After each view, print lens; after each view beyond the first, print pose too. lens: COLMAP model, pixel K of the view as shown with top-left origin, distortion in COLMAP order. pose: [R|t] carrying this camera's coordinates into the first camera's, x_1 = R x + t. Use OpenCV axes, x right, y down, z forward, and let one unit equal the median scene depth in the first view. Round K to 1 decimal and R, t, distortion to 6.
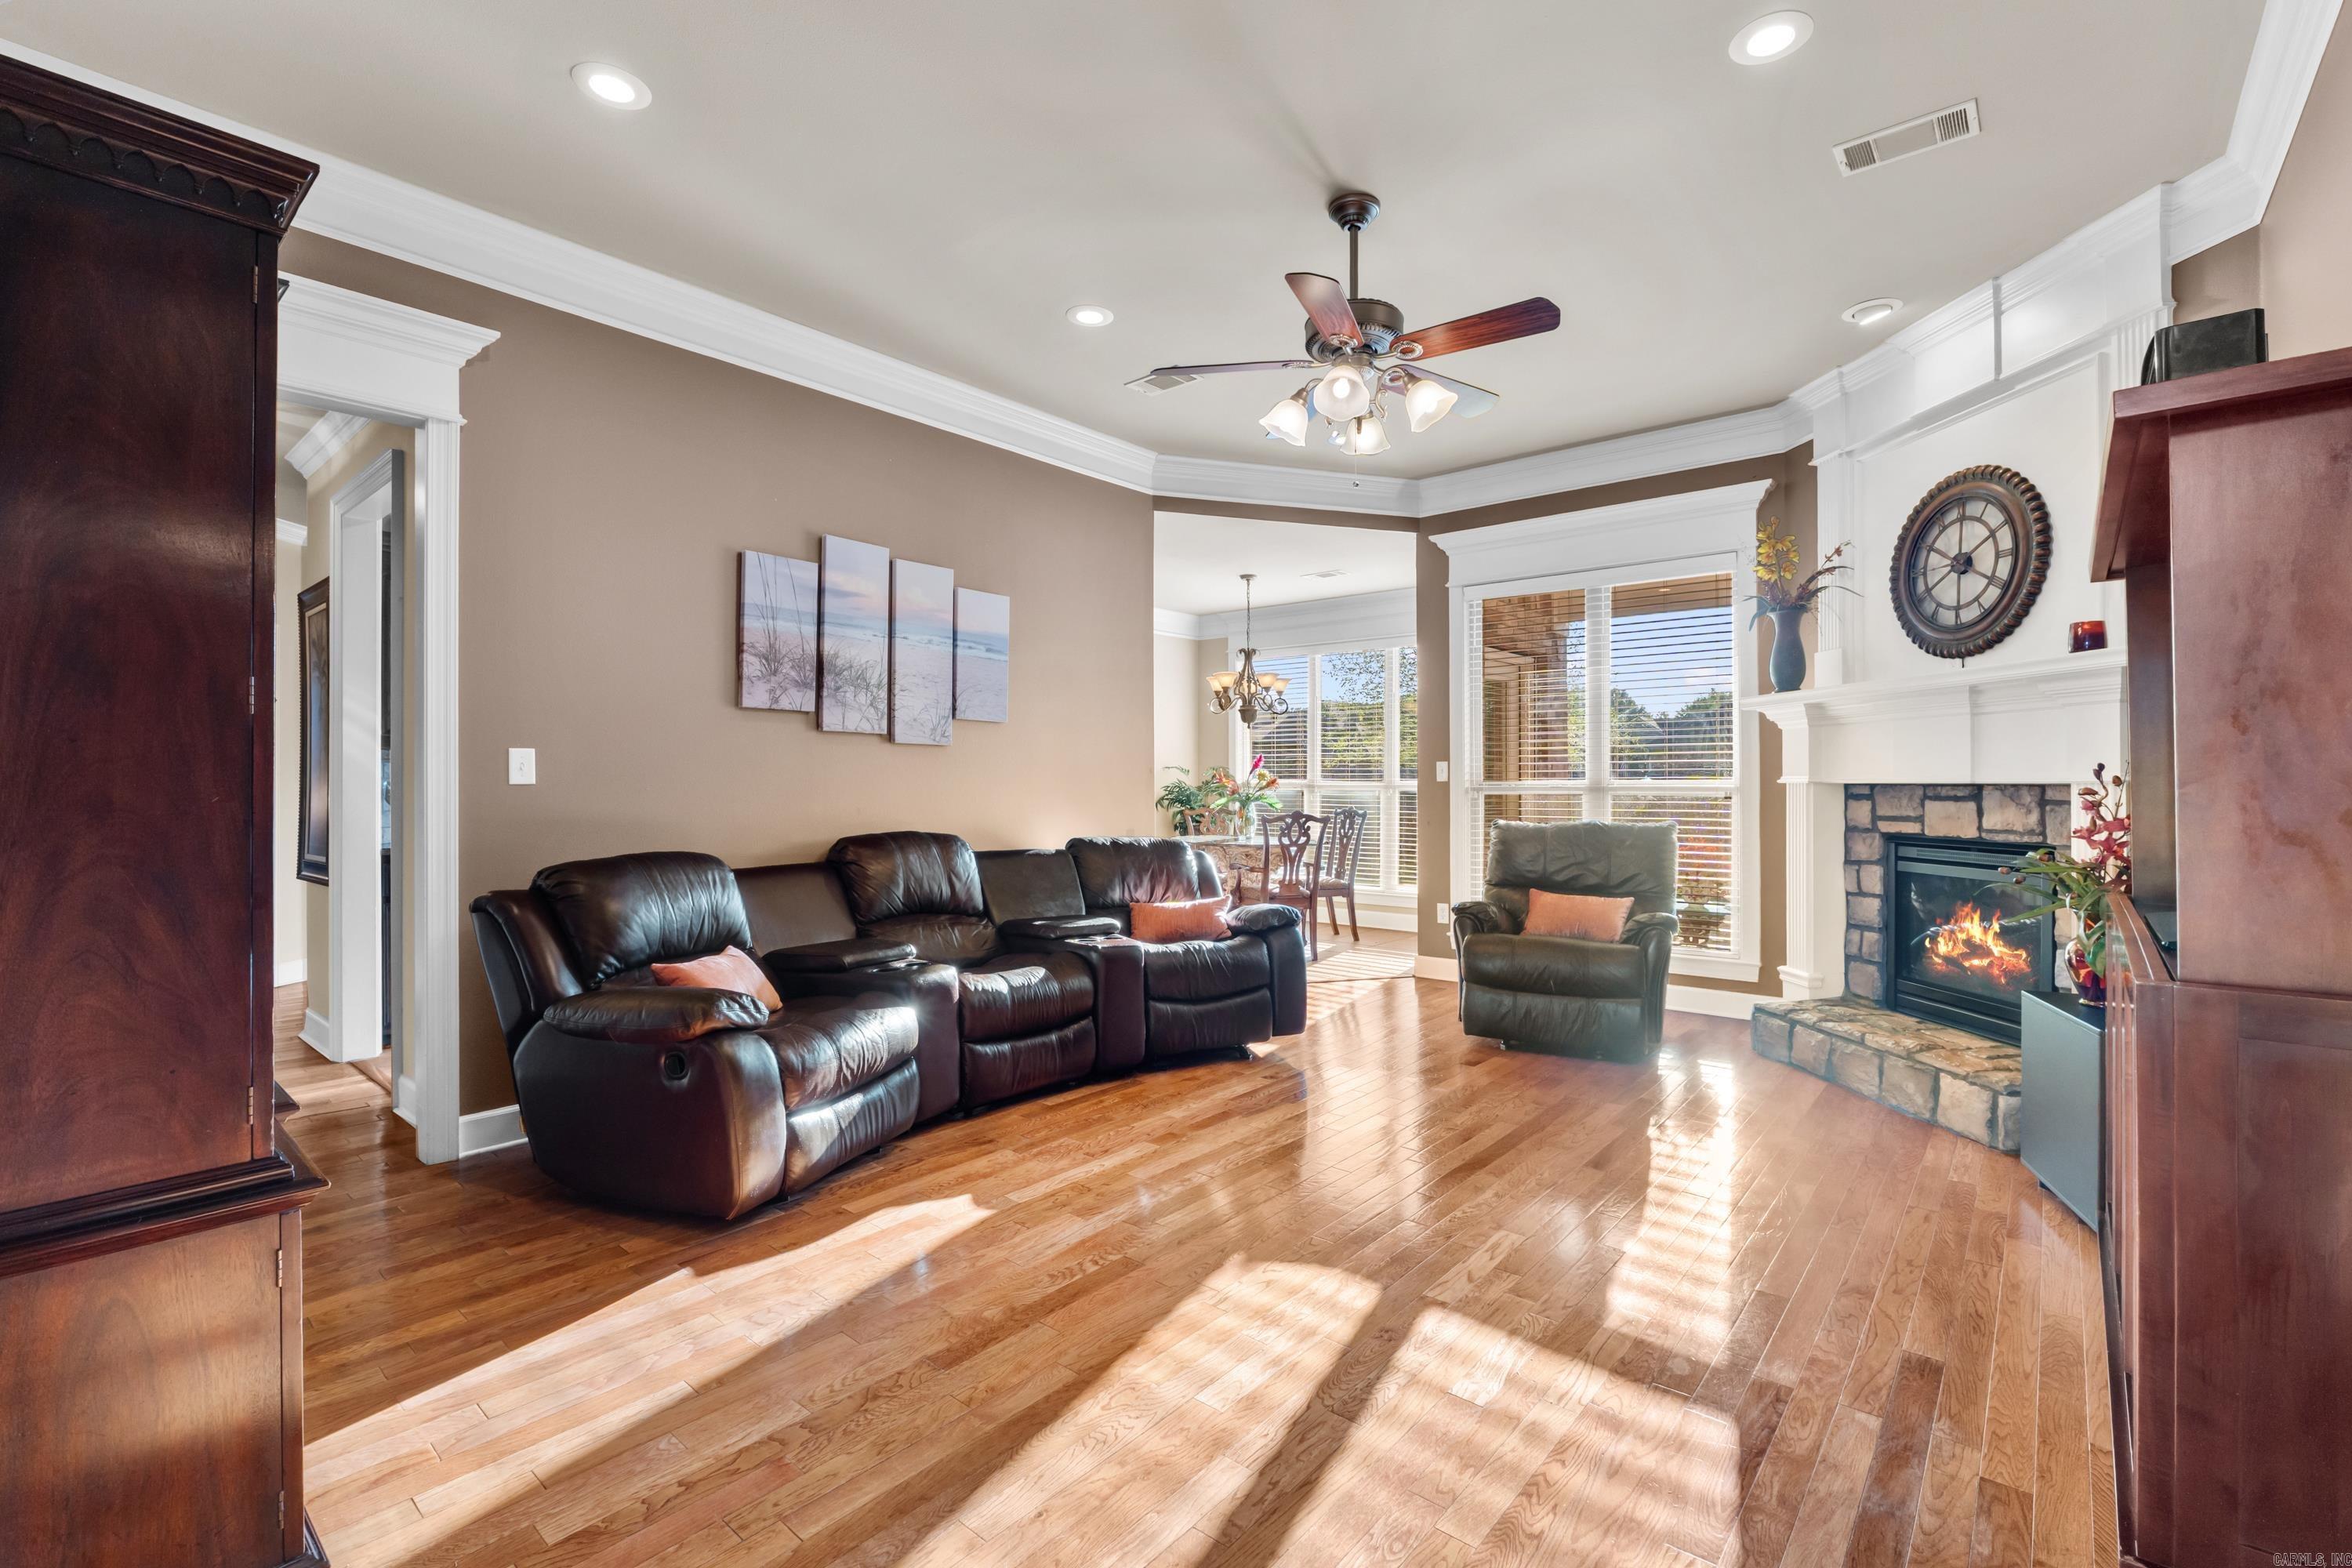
lens RADIAL K [[1015.3, 0, 1118.9], [0, 1015.3, 780.6], [0, 0, 1]] dist [0.008294, 0.000383]
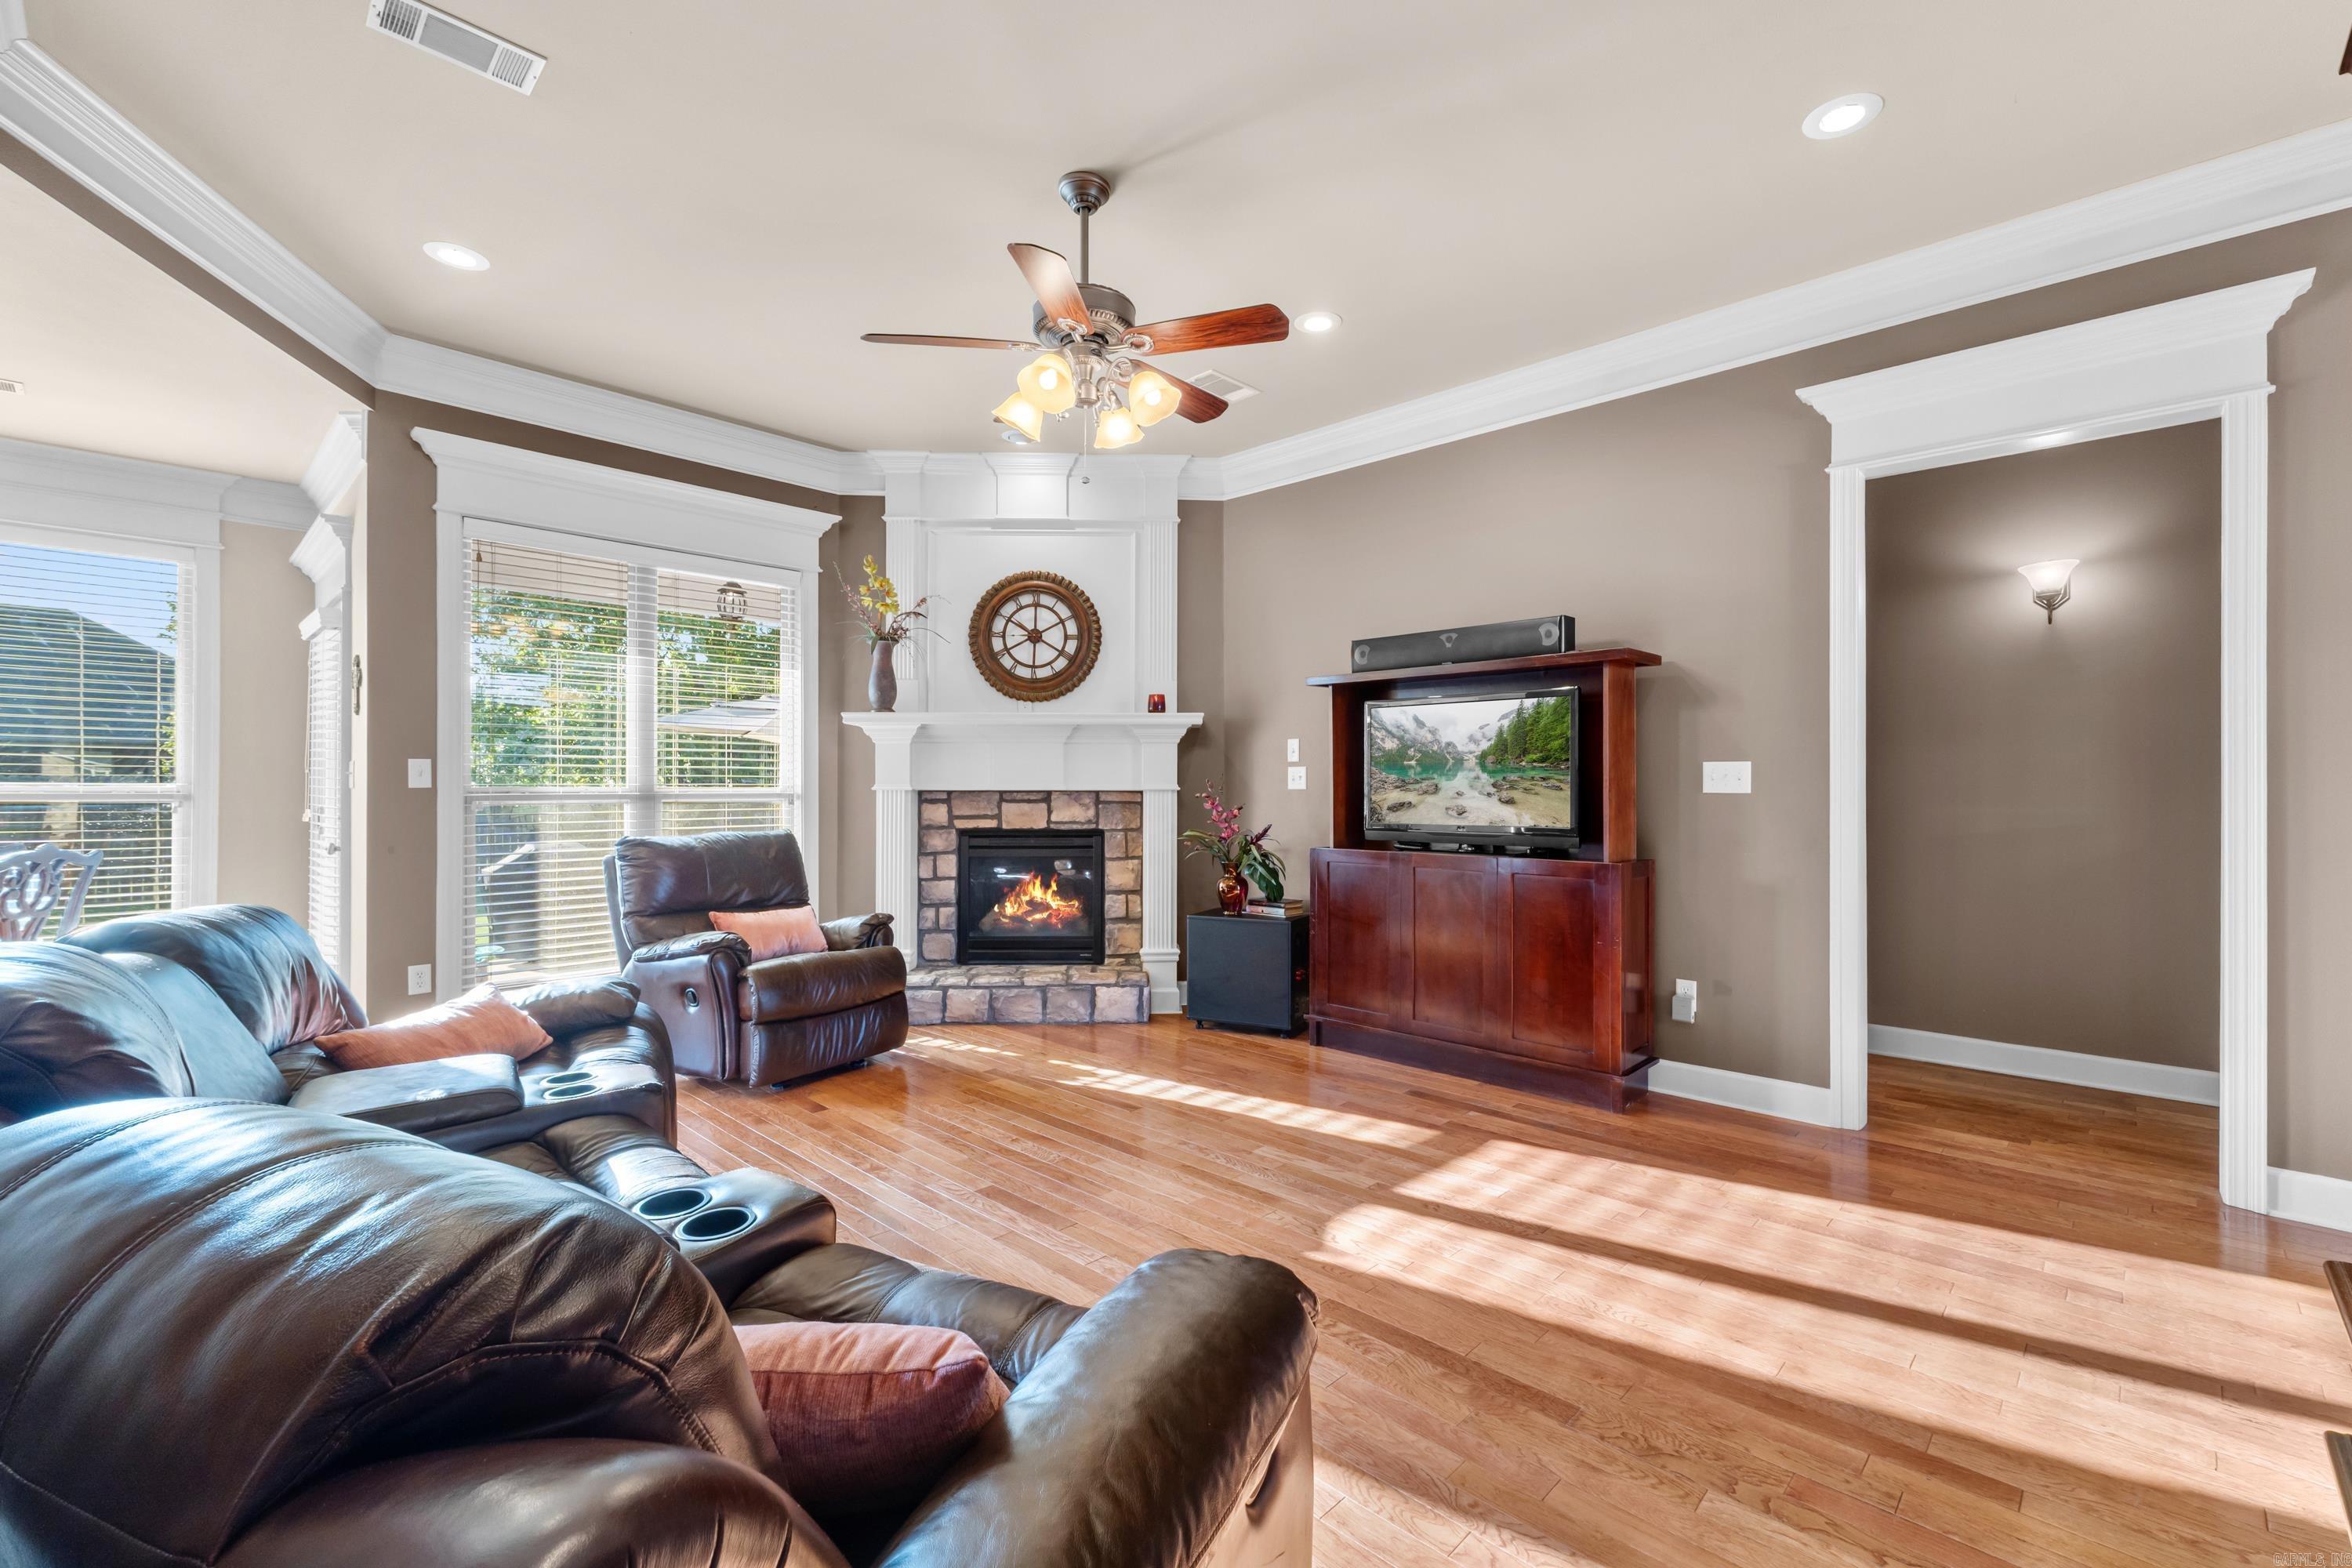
lens RADIAL K [[1015.3, 0, 1248.7], [0, 1015.3, 779.0], [0, 0, 1]] dist [0.008294, 0.000383]
pose [[0.001443, 0.012781, 0.999917, -0.597089], [-0.002657, 0.999915, -0.012777, 0.004369], [-0.999995, -0.002638, 0.001476, 0.707141]]
